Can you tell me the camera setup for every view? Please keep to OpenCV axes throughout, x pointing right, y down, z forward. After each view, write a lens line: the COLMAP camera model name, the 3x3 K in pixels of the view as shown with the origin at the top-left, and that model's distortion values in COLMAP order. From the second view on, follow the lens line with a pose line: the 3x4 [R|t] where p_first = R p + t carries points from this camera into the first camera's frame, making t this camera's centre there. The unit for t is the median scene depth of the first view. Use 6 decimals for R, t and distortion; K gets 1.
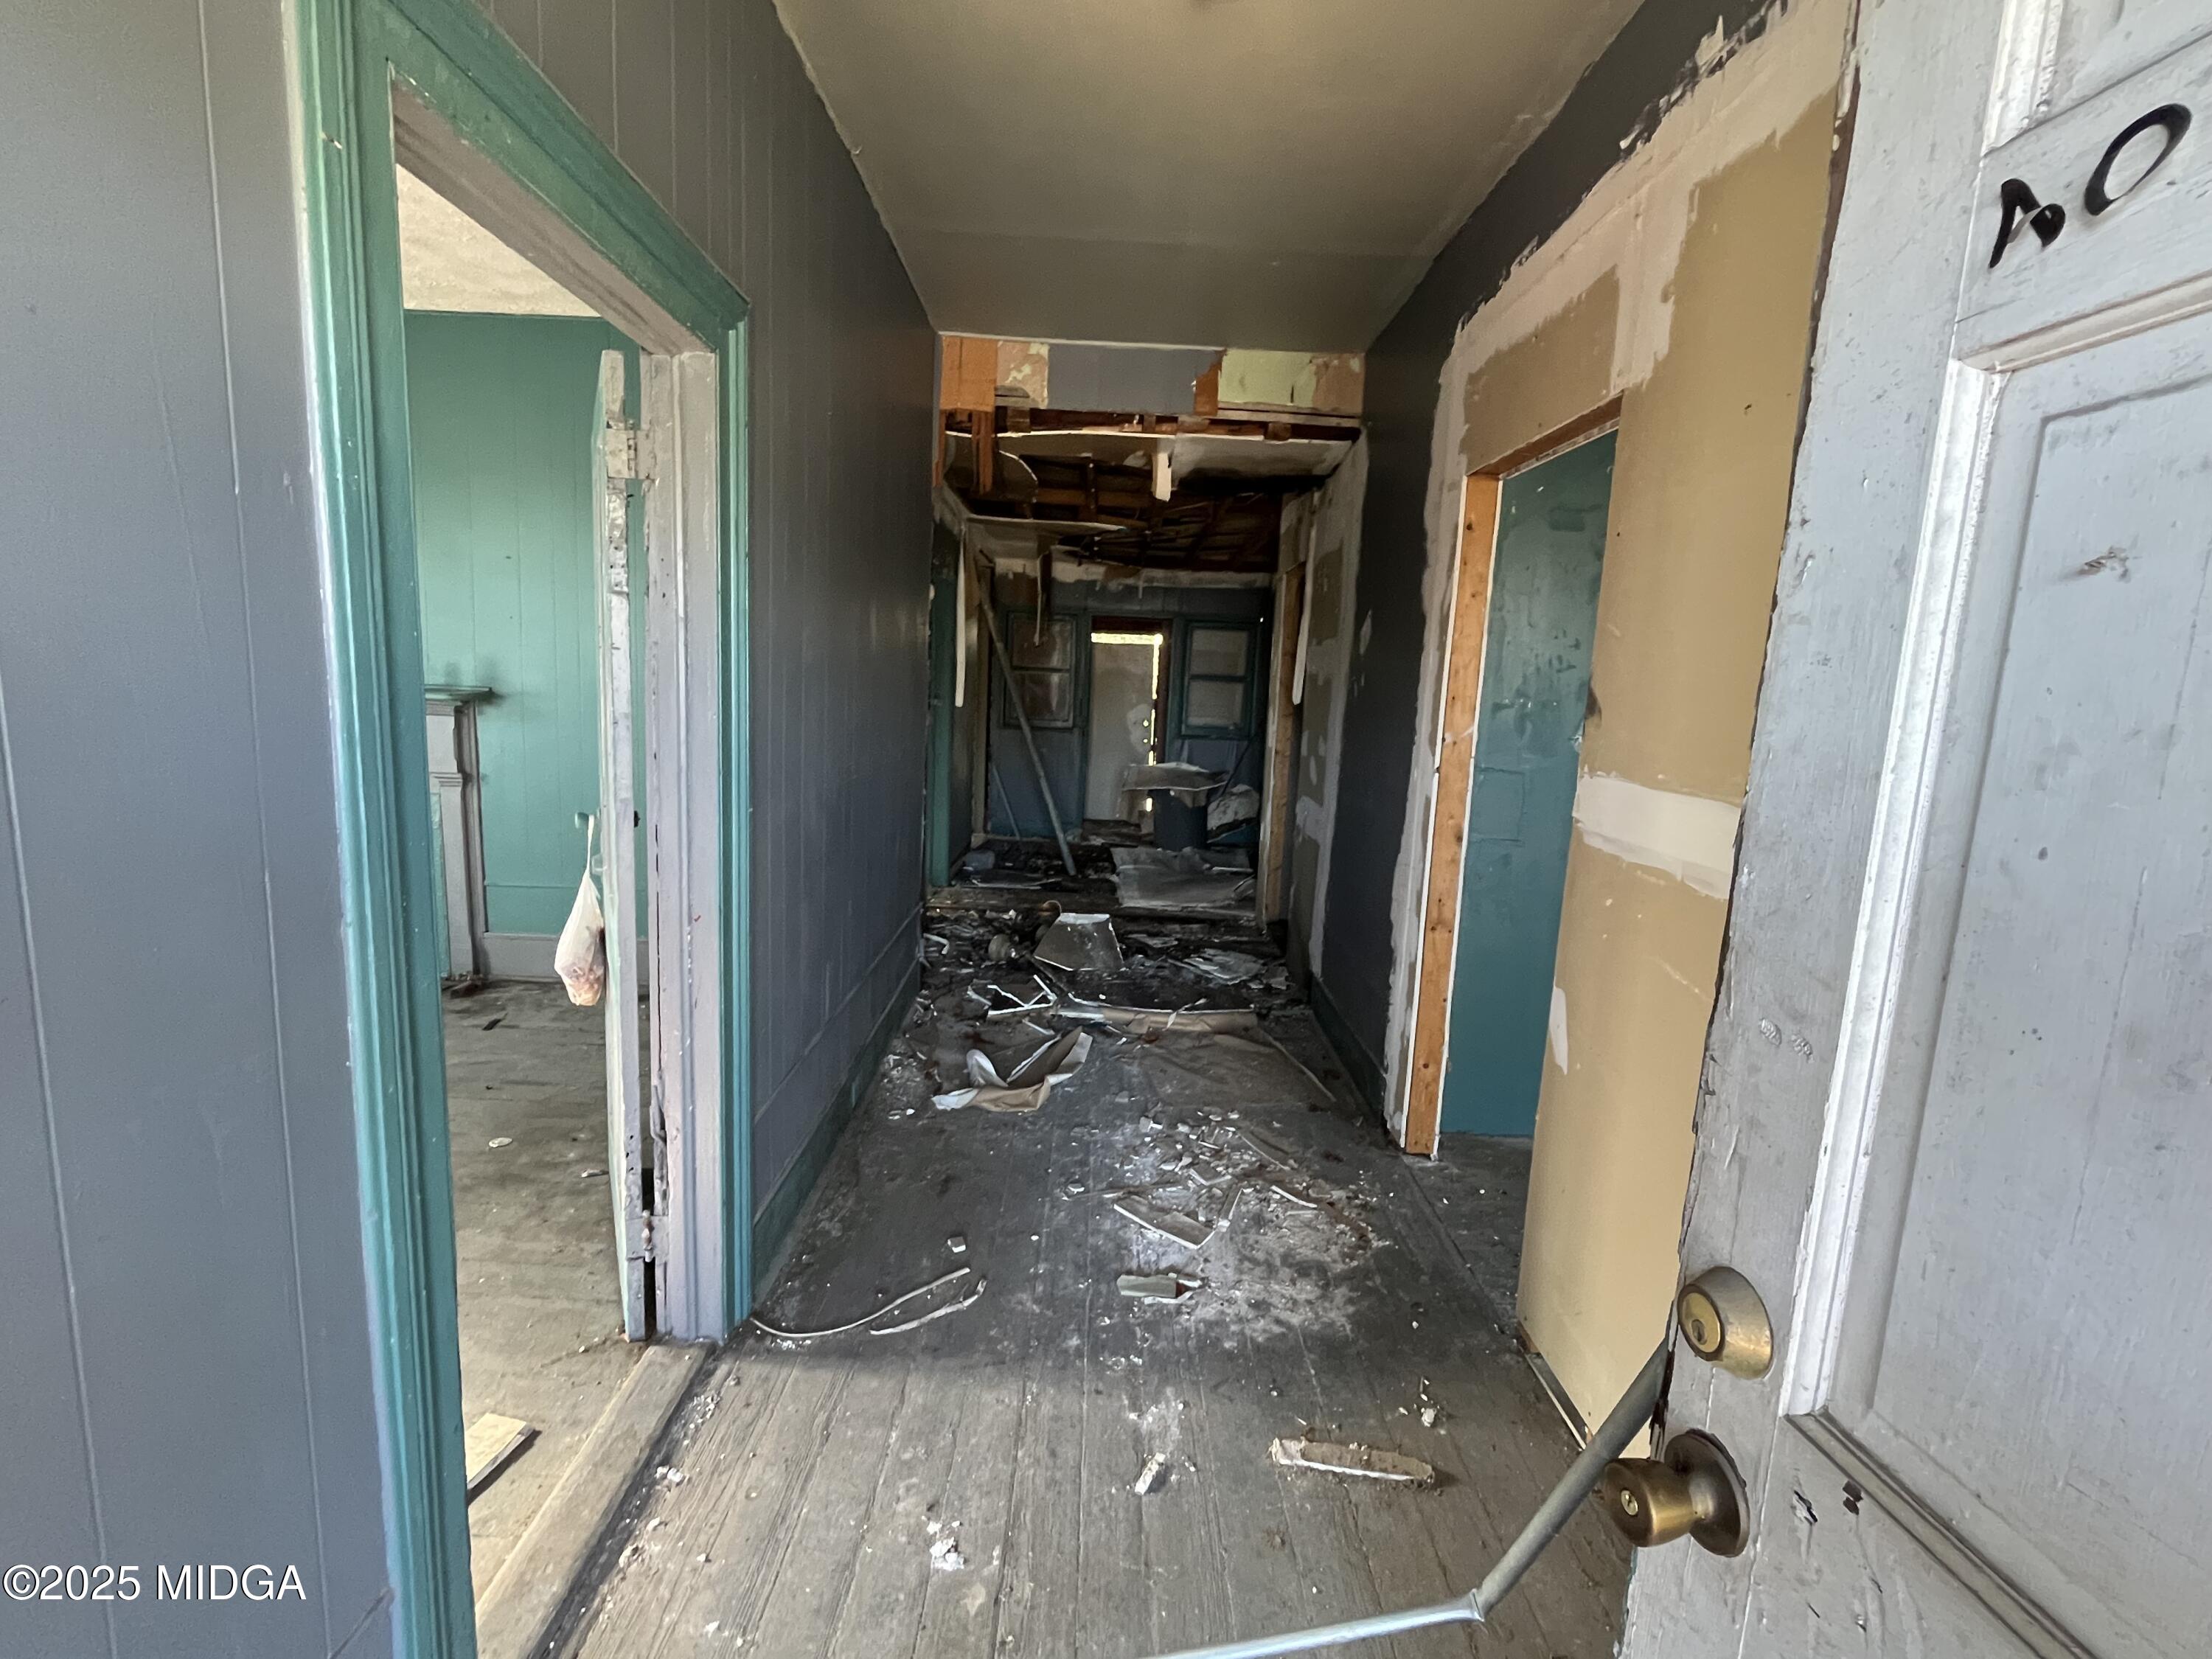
lens RADIAL K [[977.3, 0, 1103.6], [0, 977.3, 826.3], [0, 0, 1]] dist [-0.000068, -0.000033]
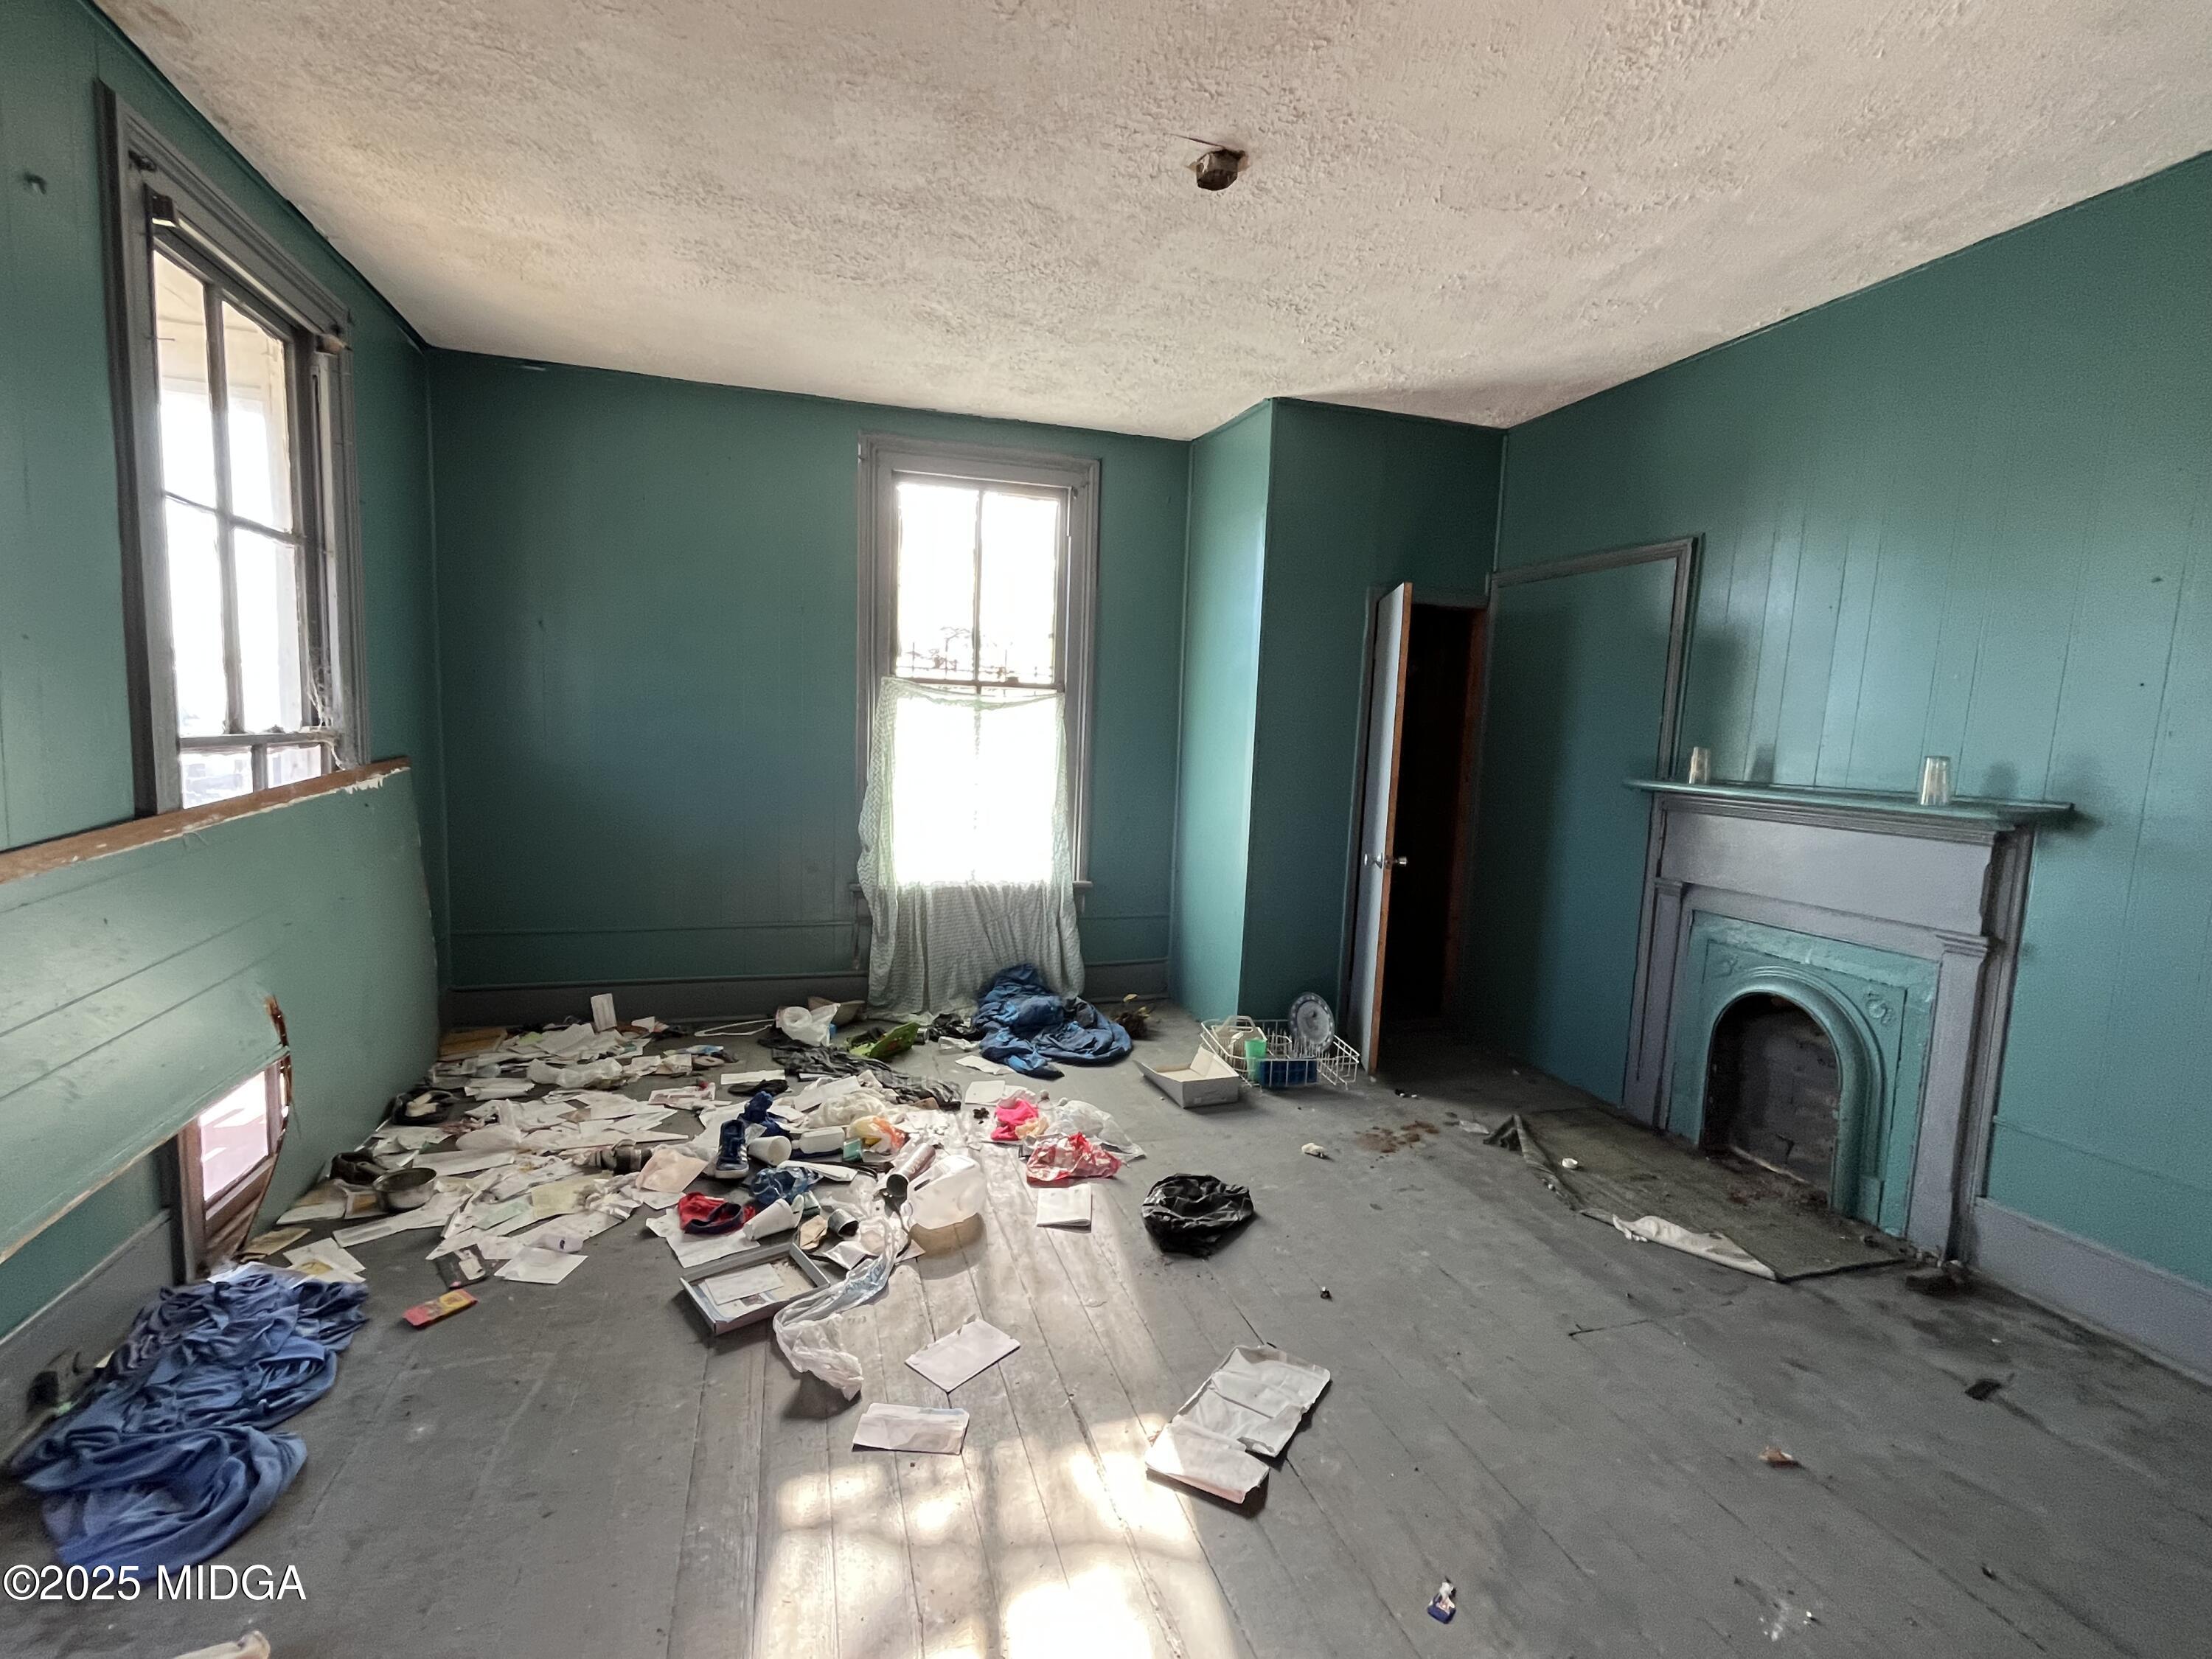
lens RADIAL K [[977.3, 0, 1102.5], [0, 977.3, 821.9], [0, 0, 1]] dist [-0.000068, -0.000033]
pose [[0.308400, 0.073547, -0.948409, -0.246484], [-0.161910, 0.986517, 0.023853, -0.050979], [0.937377, 0.146200, 0.316150, 0.264323]]
